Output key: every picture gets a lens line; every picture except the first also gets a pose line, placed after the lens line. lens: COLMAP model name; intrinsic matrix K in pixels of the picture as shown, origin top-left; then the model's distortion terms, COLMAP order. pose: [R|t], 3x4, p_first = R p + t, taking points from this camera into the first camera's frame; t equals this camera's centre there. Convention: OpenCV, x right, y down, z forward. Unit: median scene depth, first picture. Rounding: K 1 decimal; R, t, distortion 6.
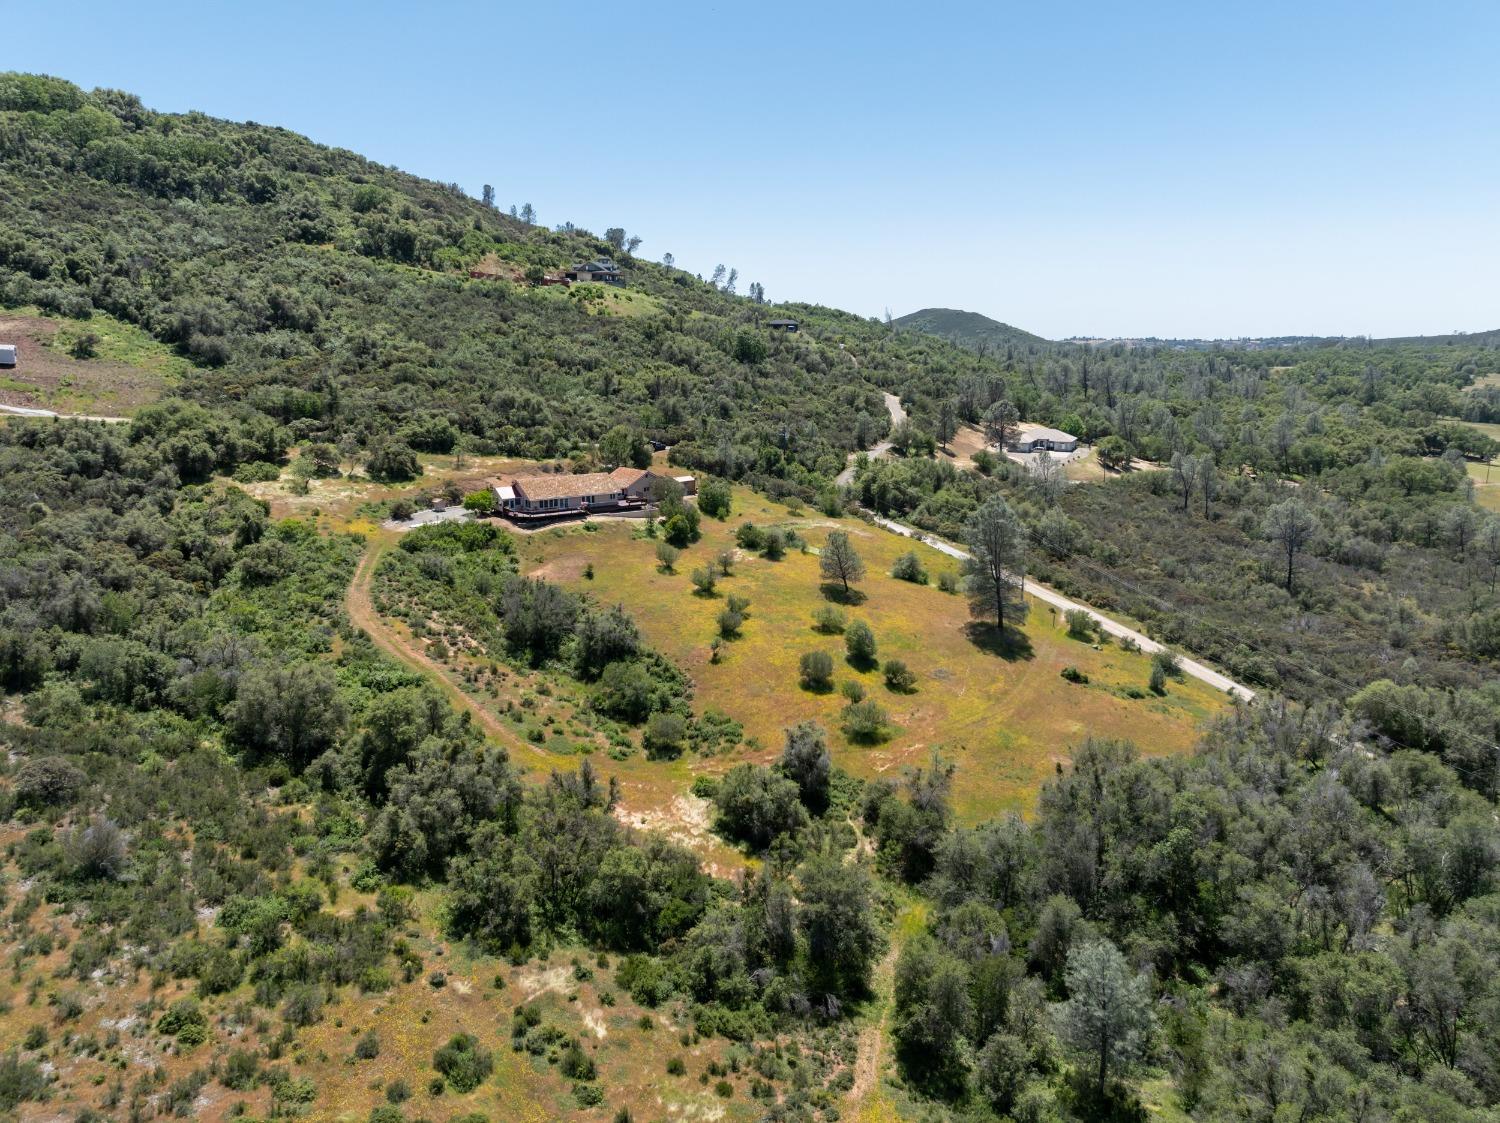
lens RADIAL K [[1048.4, 0, 752.9], [0, 1048.4, 552.5], [0, 0, 1]] dist [-0.051526, 0.020520]
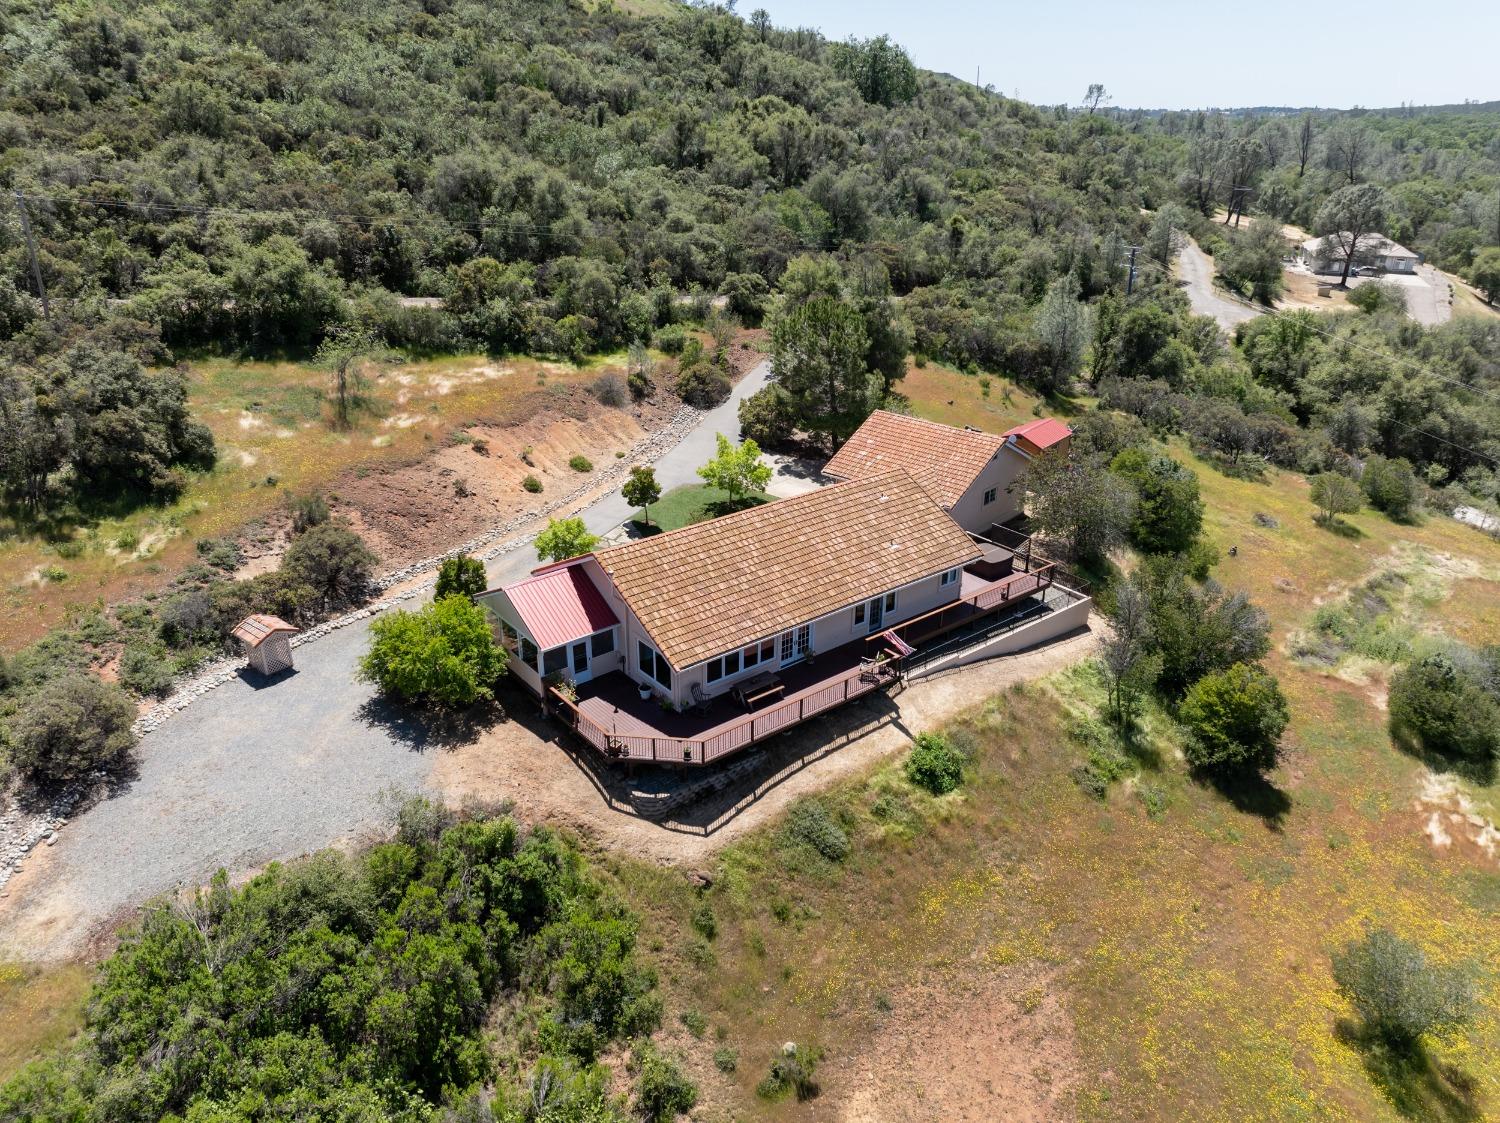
lens RADIAL K [[1048.4, 0, 748.3], [0, 1048.4, 570.3], [0, 0, 1]] dist [-0.051526, 0.020520]
pose [[0.998212, -0.020220, 0.056252, -0.162097], [0.007521, 0.976059, 0.217374, -0.091273], [-0.059300, -0.216562, 0.974466, 0.611912]]
